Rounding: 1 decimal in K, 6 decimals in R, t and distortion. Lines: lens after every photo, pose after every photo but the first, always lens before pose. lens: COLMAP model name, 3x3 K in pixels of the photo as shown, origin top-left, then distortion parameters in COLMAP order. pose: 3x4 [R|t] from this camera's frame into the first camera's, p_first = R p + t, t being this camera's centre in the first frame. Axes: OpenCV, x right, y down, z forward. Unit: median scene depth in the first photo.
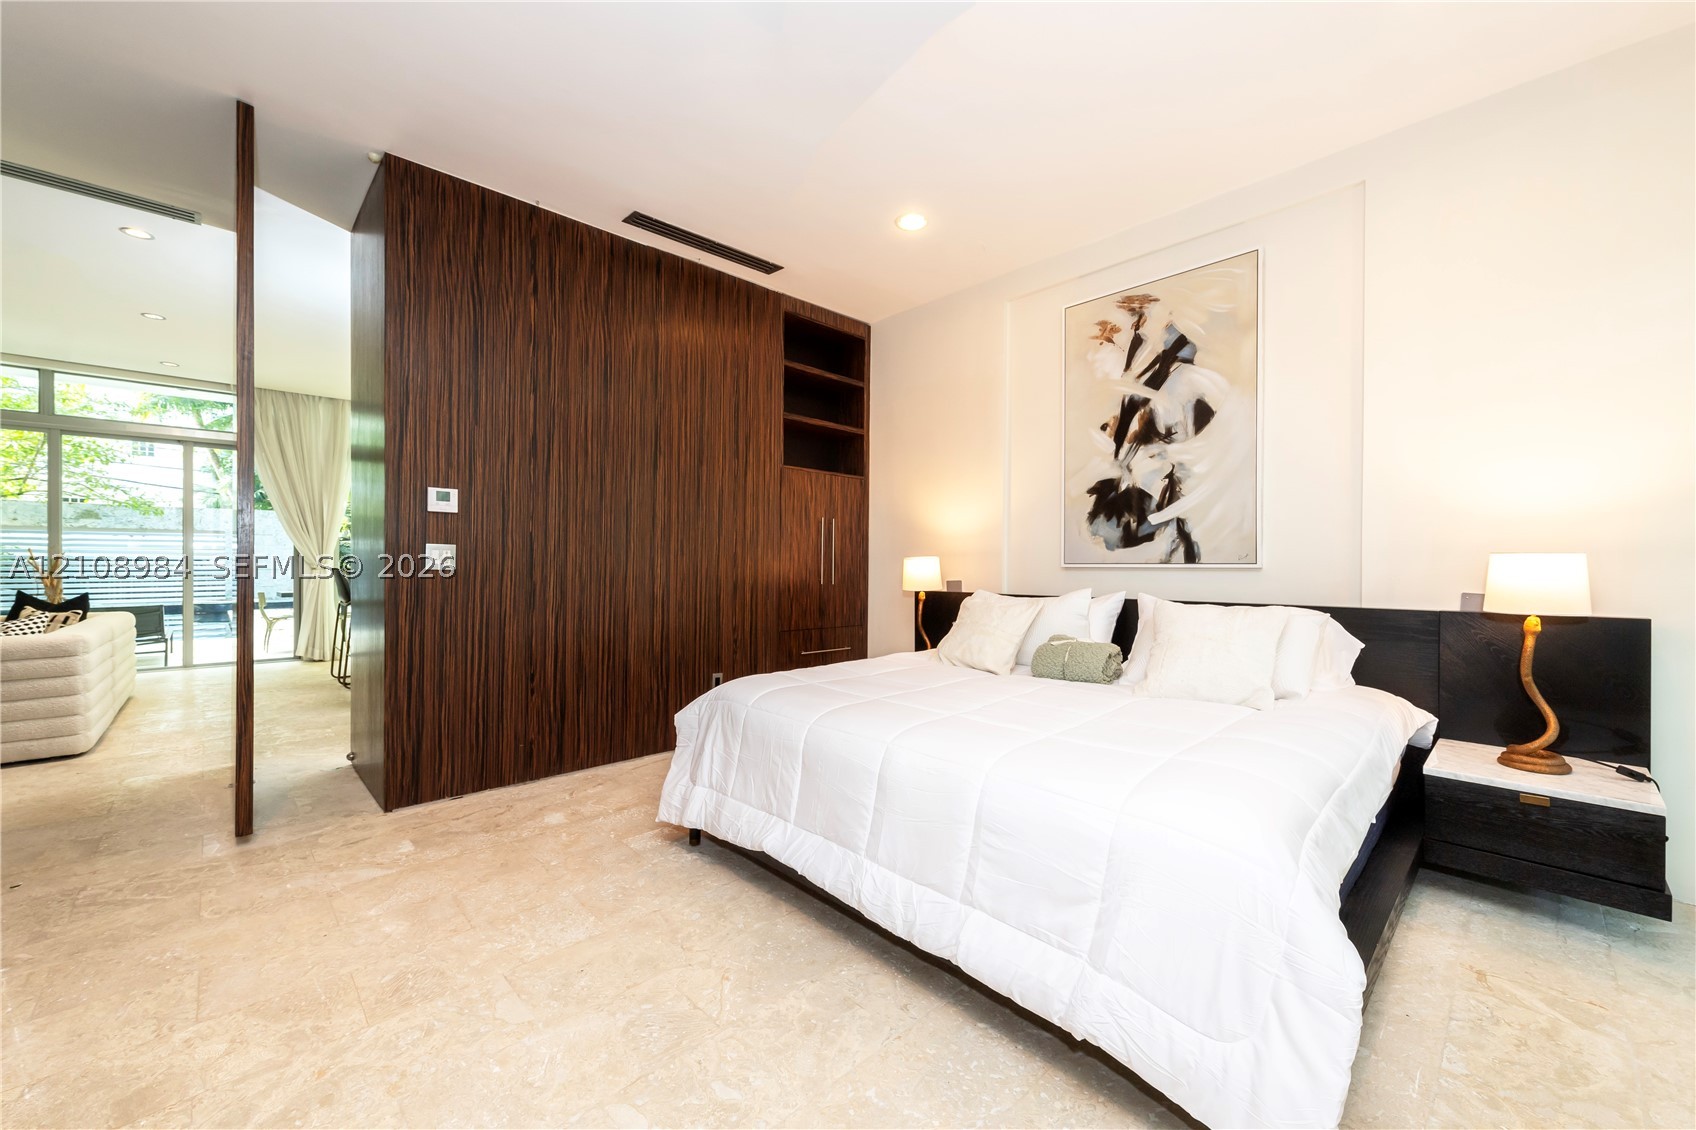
lens RADIAL K [[670.4, 0, 840.7], [0, 670.4, 567.2], [0, 0, 1]] dist [0.011497, -0.004695]
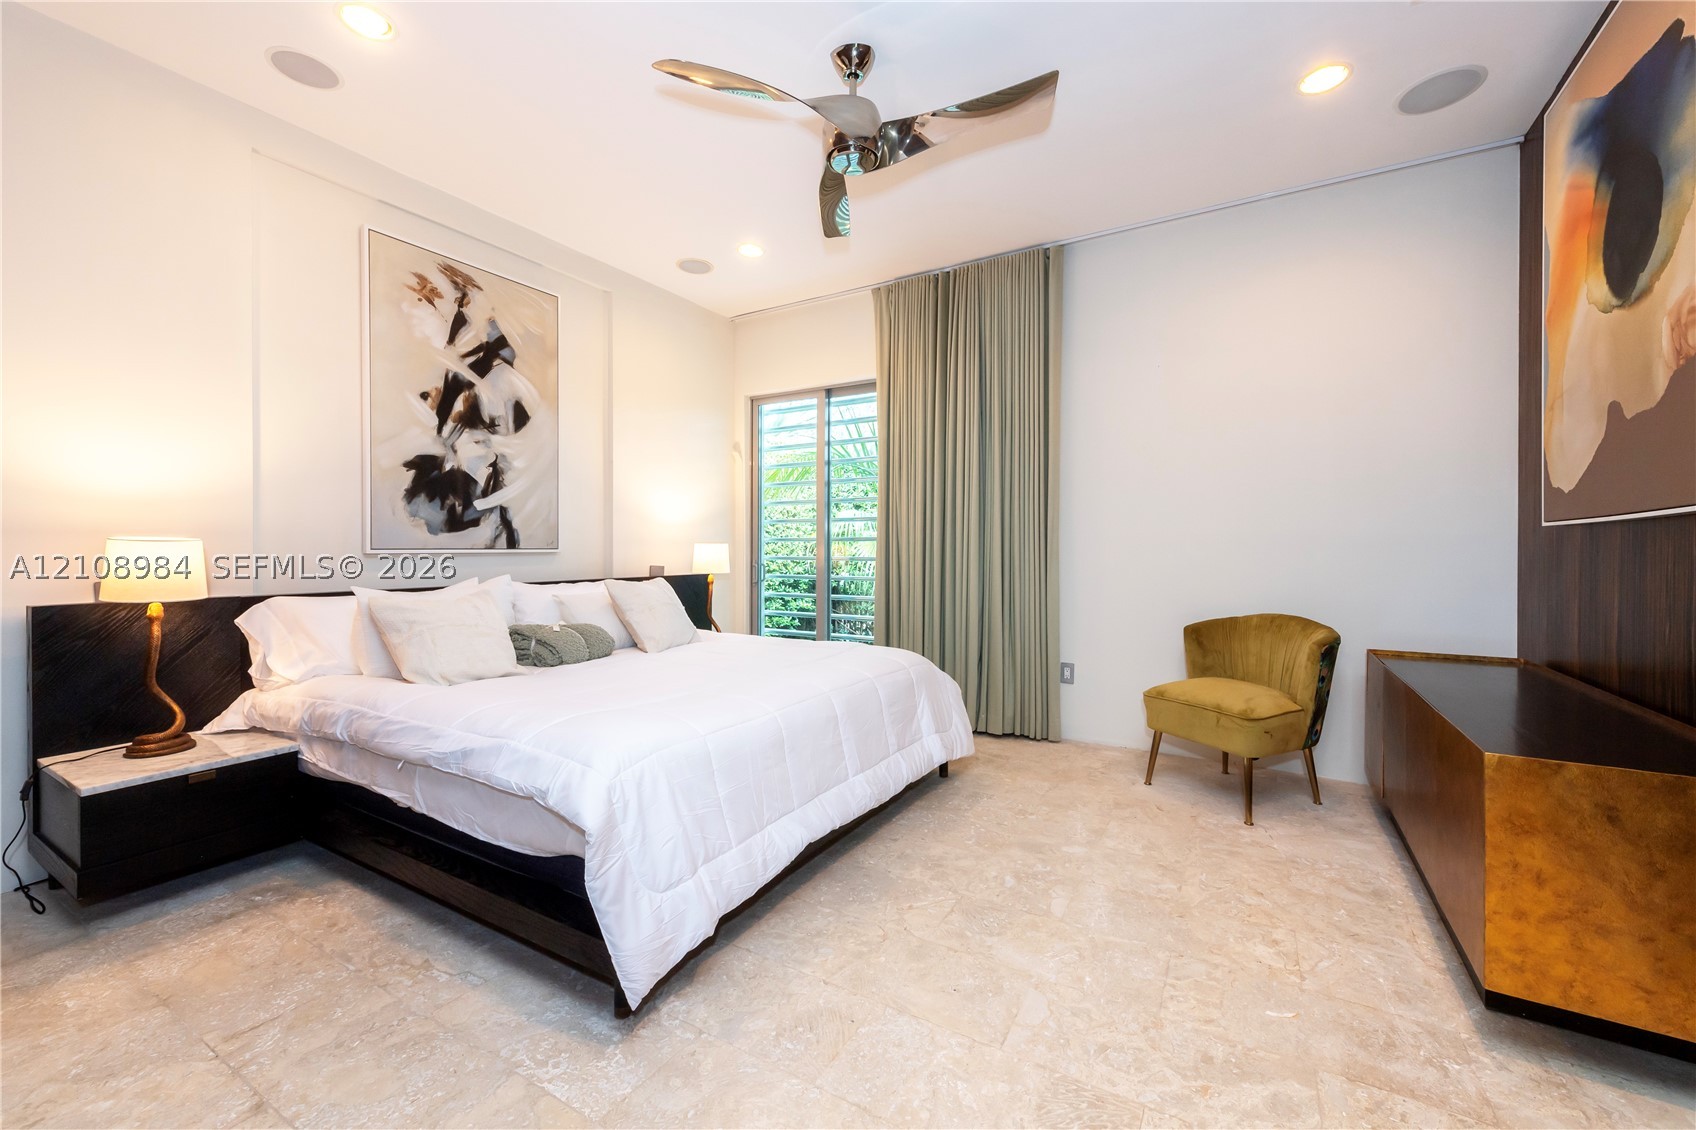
lens RADIAL K [[670.4, 0, 860.1], [0, 670.4, 548.5], [0, 0, 1]] dist [0.011497, -0.004695]
pose [[-0.286390, 0.000501, 0.958113, -0.676493], [0.007158, 0.999973, 0.001617, -0.003976], [-0.958086, 0.007321, -0.286386, 0.761030]]
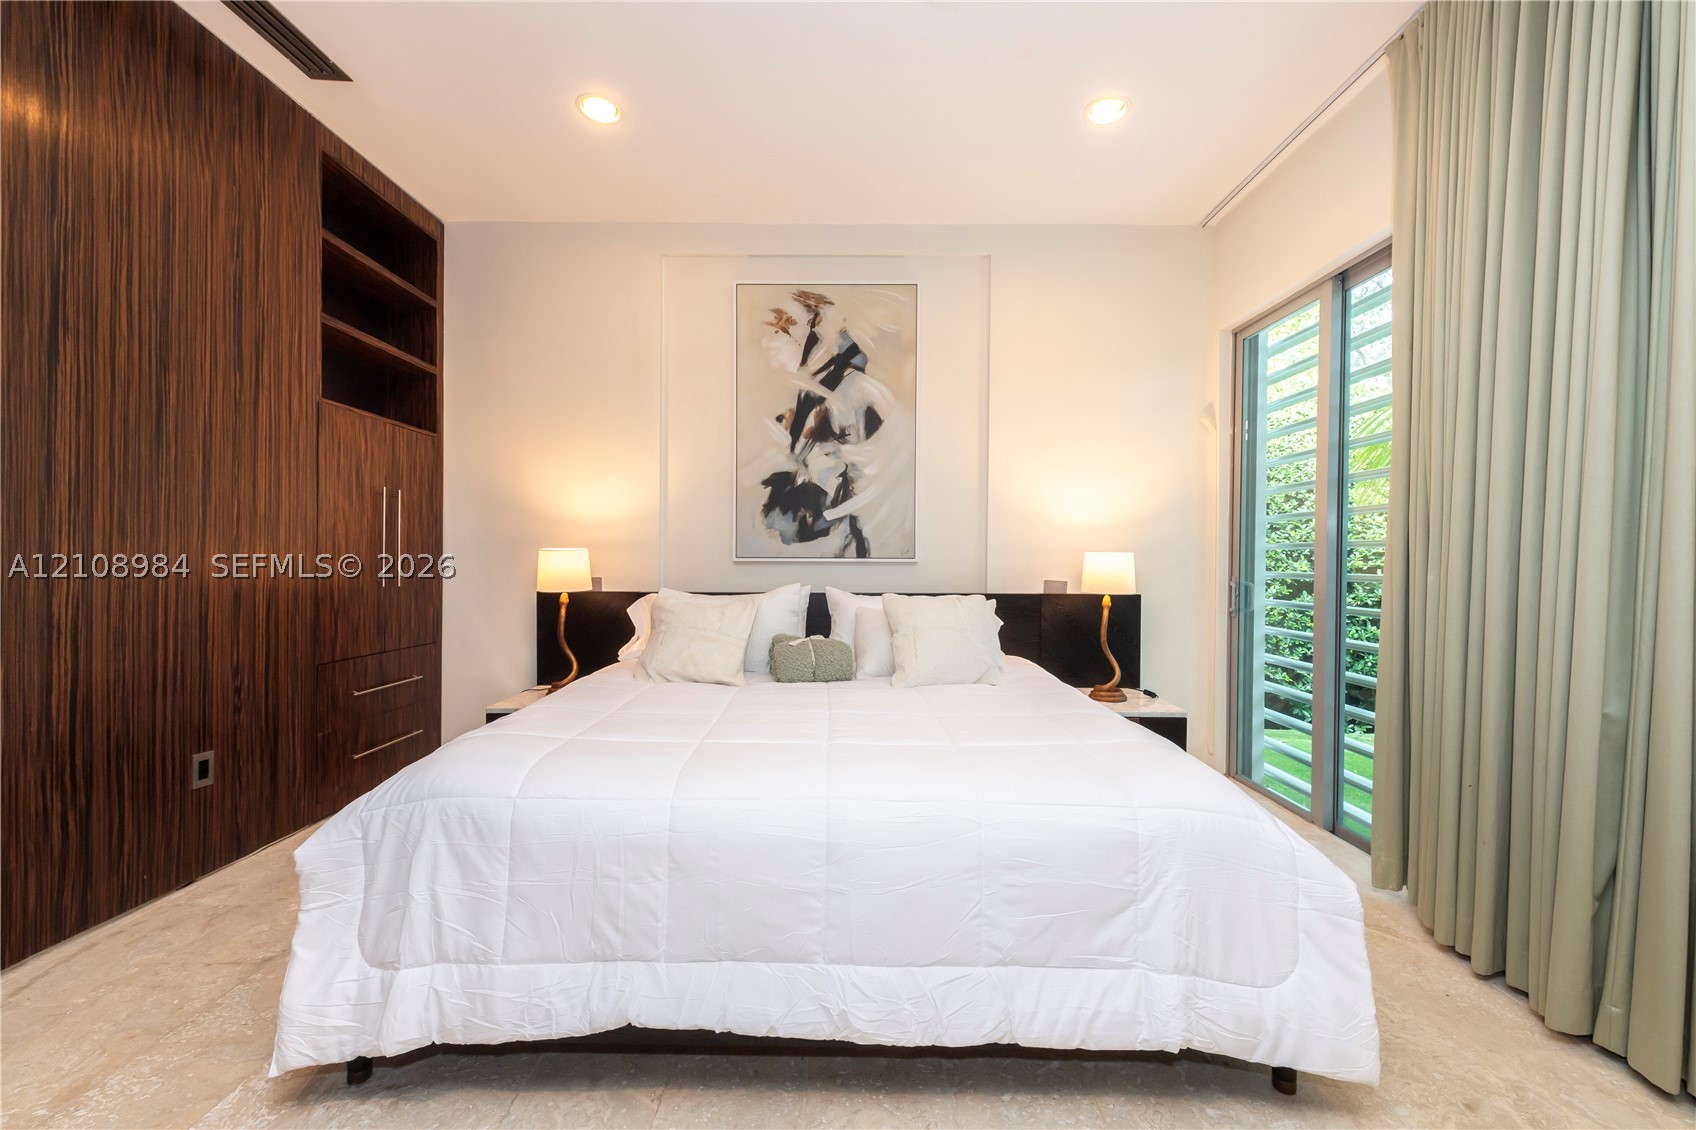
lens RADIAL K [[670.4, 0, 853.2], [0, 670.4, 563.6], [0, 0, 1]] dist [0.011497, -0.004695]
pose [[0.684667, -0.003617, 0.728847, -0.267758], [-0.001713, 0.999977, 0.006572, -0.003508], [-0.728854, -0.005748, 0.684645, 0.271570]]
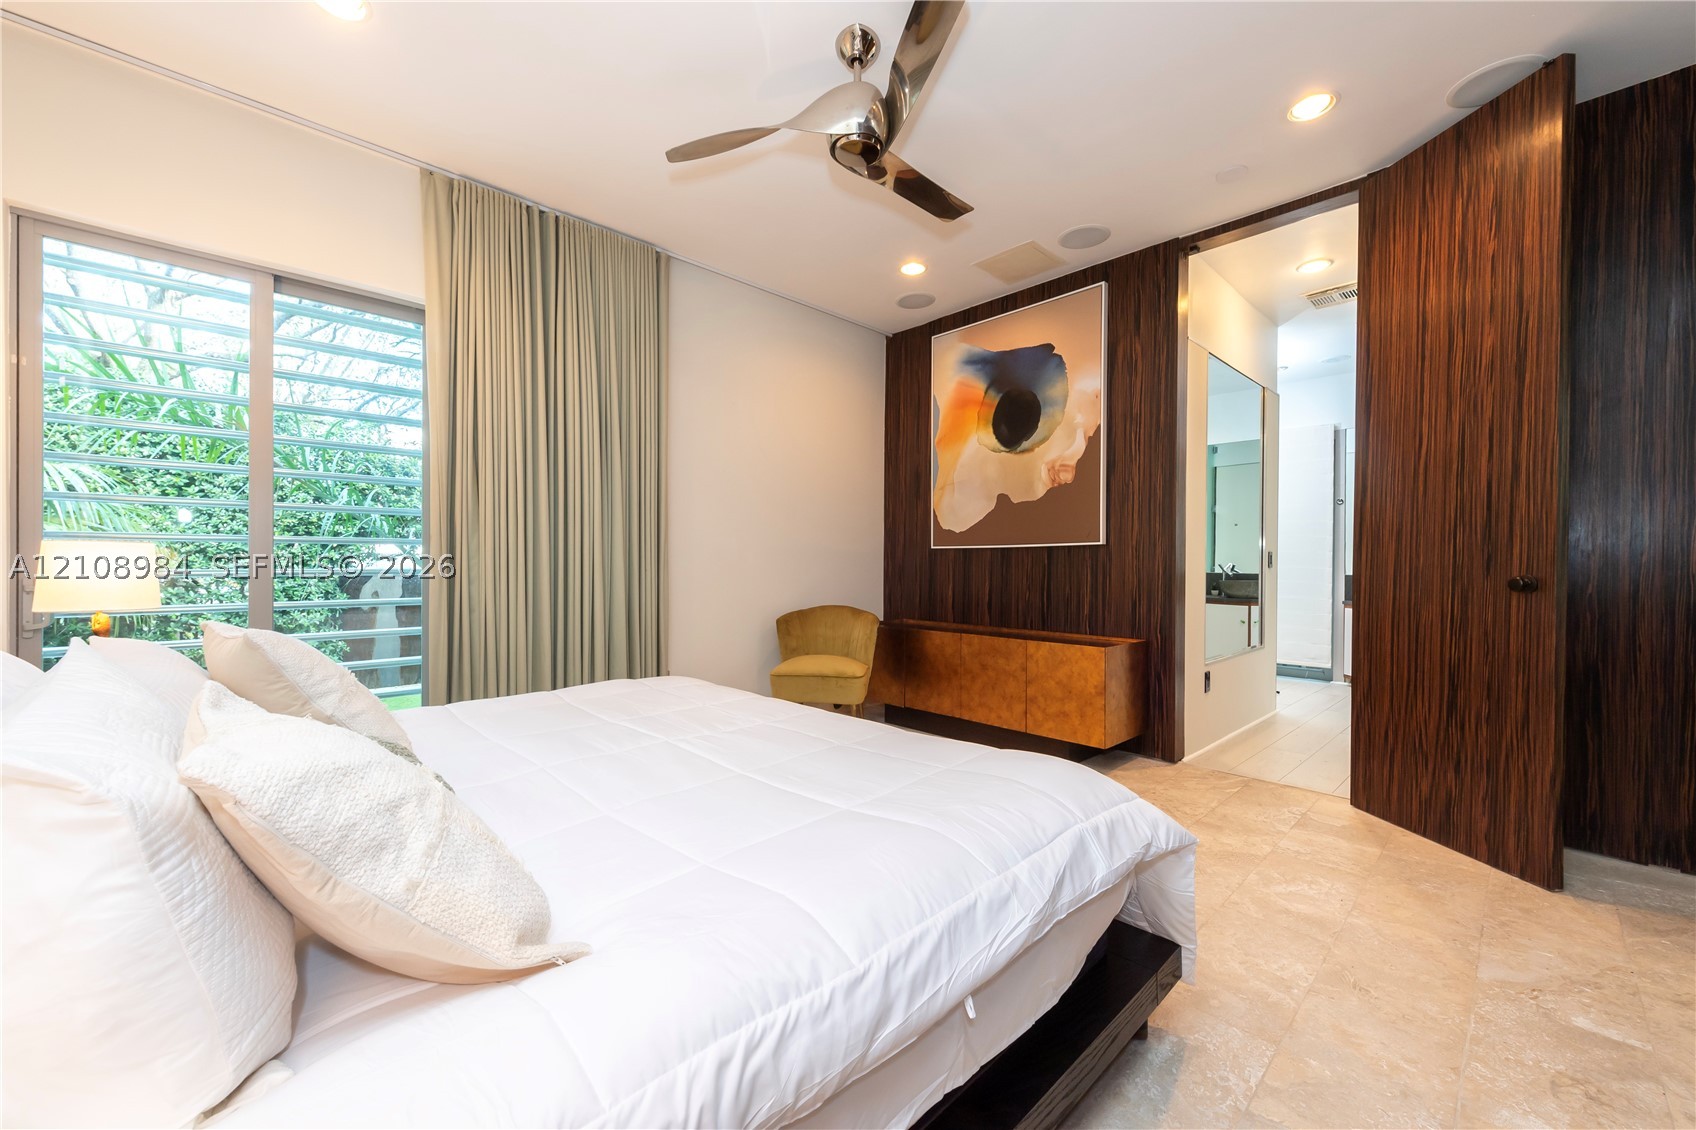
lens RADIAL K [[670.4, 0, 841.3], [0, 670.4, 552.5], [0, 0, 1]] dist [0.011497, -0.004695]
pose [[-0.999807, -0.007170, -0.018293, 0.047633], [-0.007161, 0.999974, -0.000523, -0.010908], [0.018296, -0.000392, -0.999833, 1.254309]]
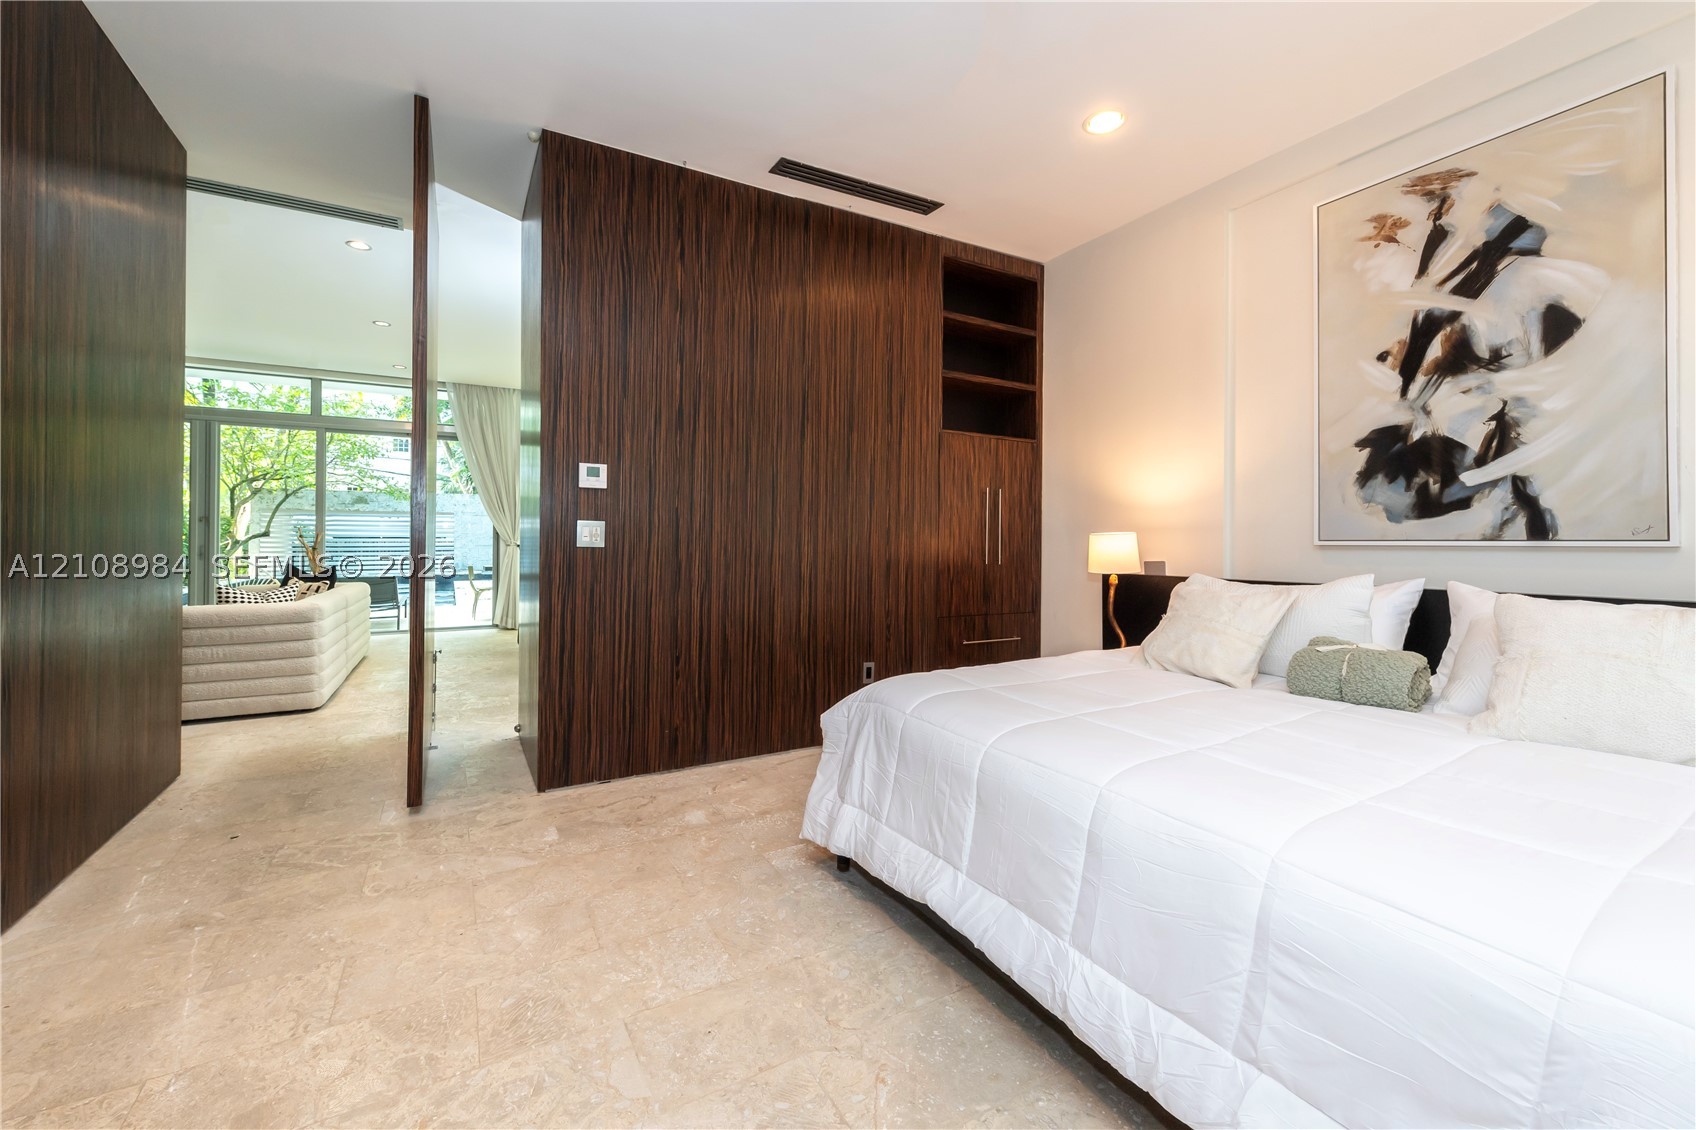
lens RADIAL K [[670.4, 0, 813.9], [0, 670.4, 537.8], [0, 0, 1]] dist [0.011497, -0.004695]
pose [[0.965570, -0.001522, -0.260141, -0.023741], [-0.000742, 0.999963, -0.008605, -0.001266], [0.260144, 0.008502, 0.965532, 0.125364]]
